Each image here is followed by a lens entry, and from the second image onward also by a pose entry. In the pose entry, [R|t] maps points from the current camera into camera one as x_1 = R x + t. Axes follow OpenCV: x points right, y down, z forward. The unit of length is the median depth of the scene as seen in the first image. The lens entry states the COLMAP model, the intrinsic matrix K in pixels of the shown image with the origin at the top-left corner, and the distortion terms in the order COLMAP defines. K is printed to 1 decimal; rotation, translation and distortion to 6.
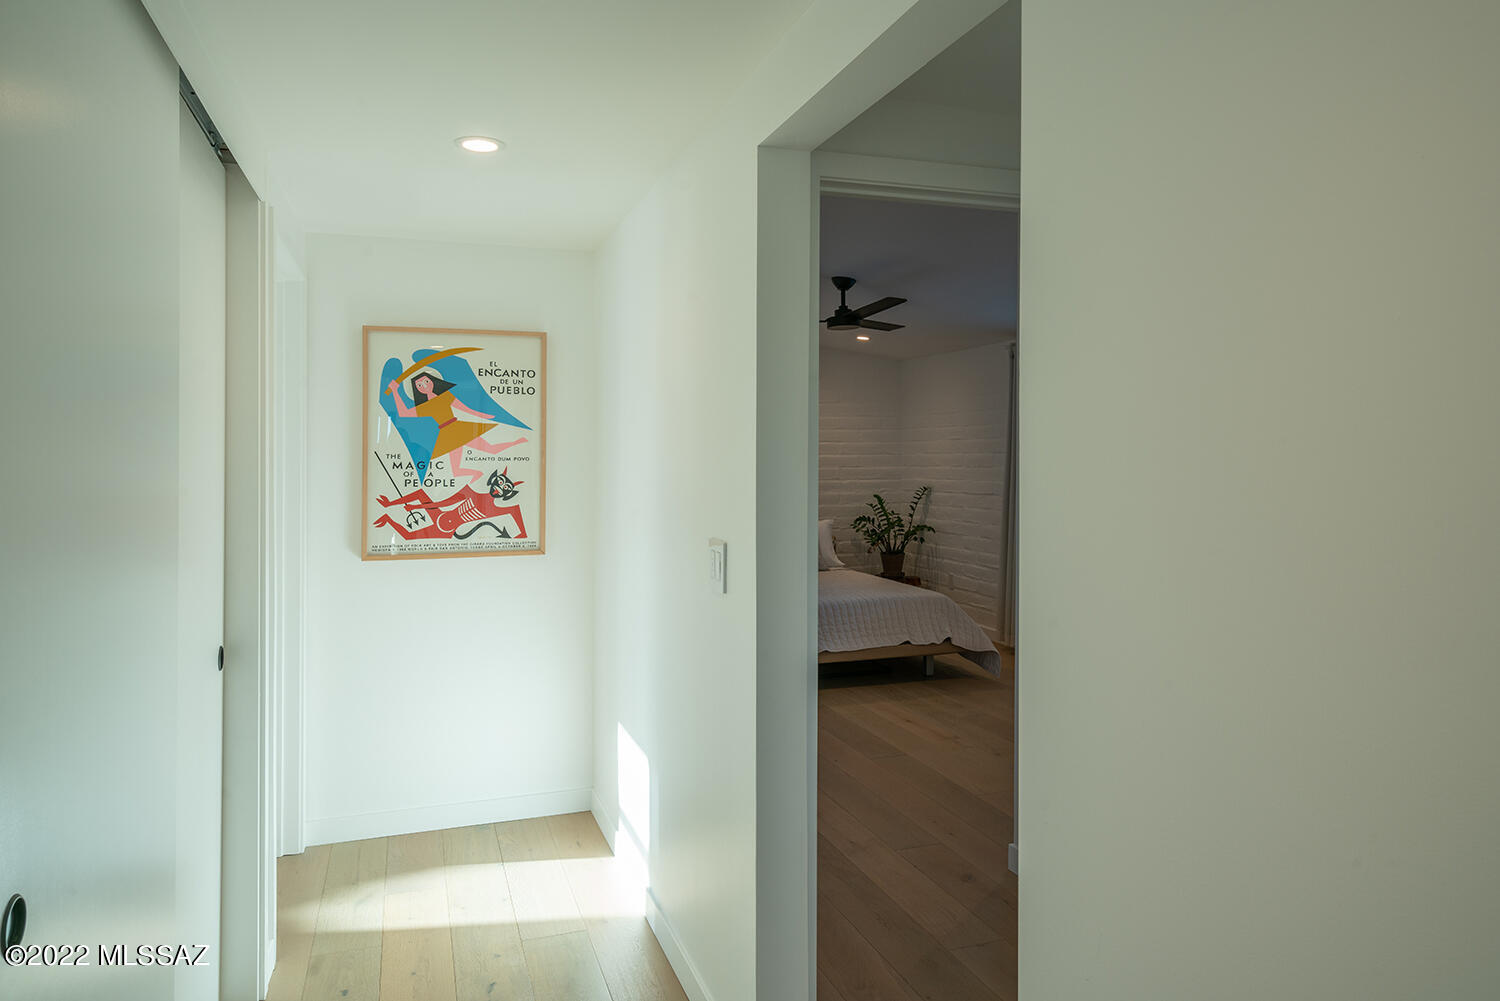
lens RADIAL K [[958.3, 0, 747.0], [0, 958.3, 498.1], [0, 0, 1]] dist [0.000898, 0.000028]
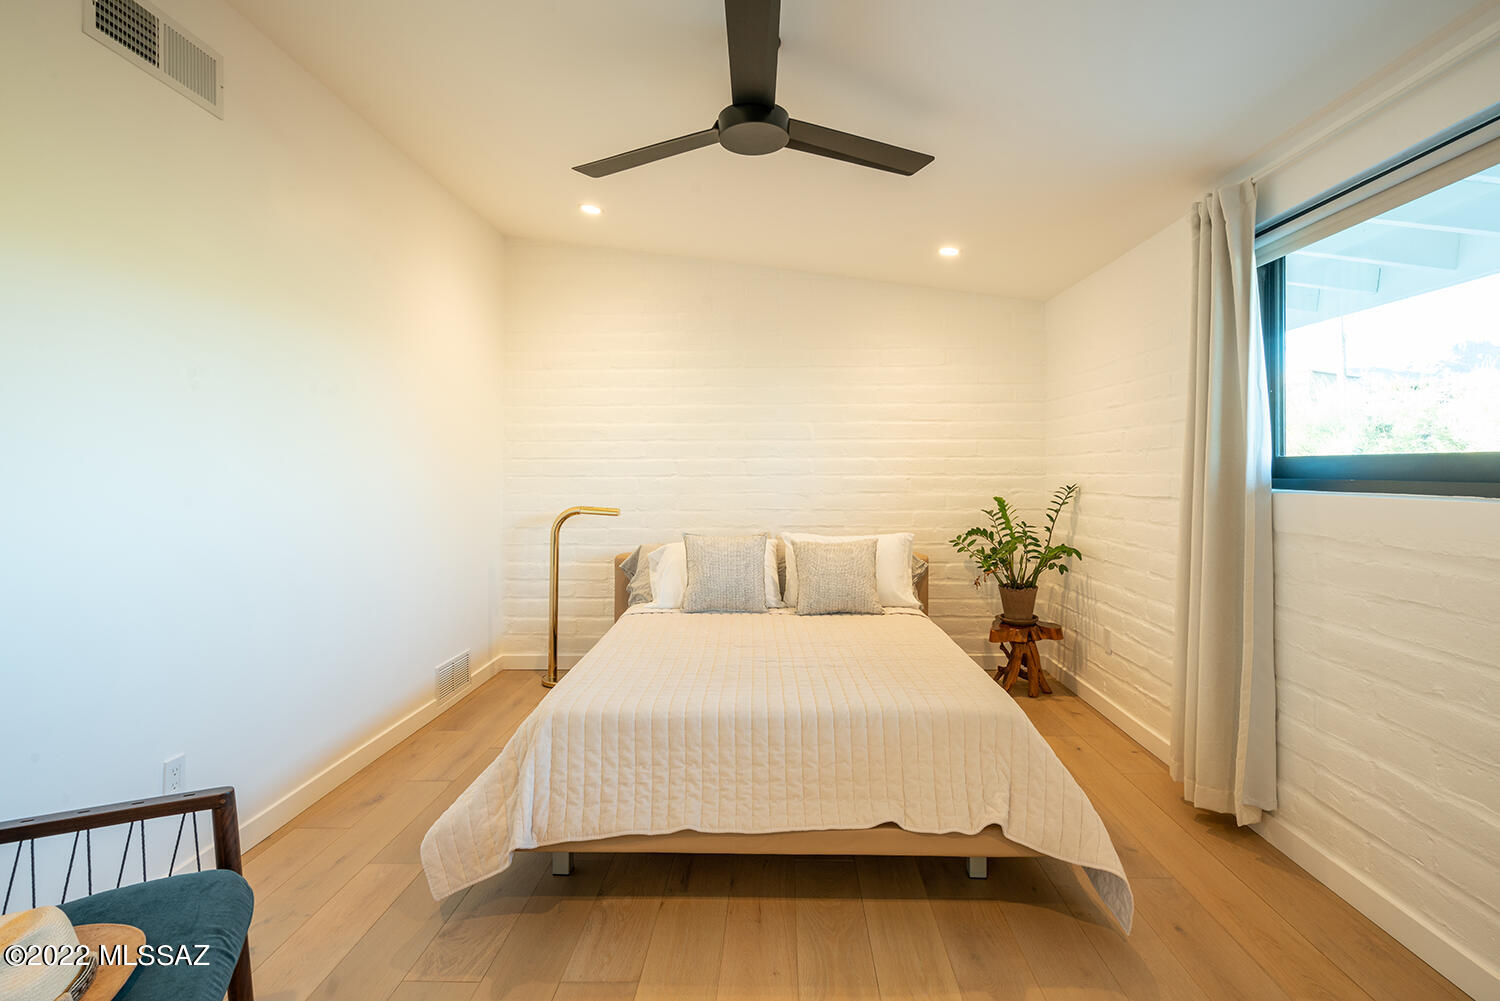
lens RADIAL K [[725.0, 0, 757.8], [0, 725.0, 492.7], [0, 0, 1]] dist [0.004807, 0.001178]
pose [[0.934263, 0.010716, -0.356422, 0.162501], [-0.013910, 0.999883, -0.006400, -0.001091], [0.356312, 0.010937, 0.934303, 0.469292]]
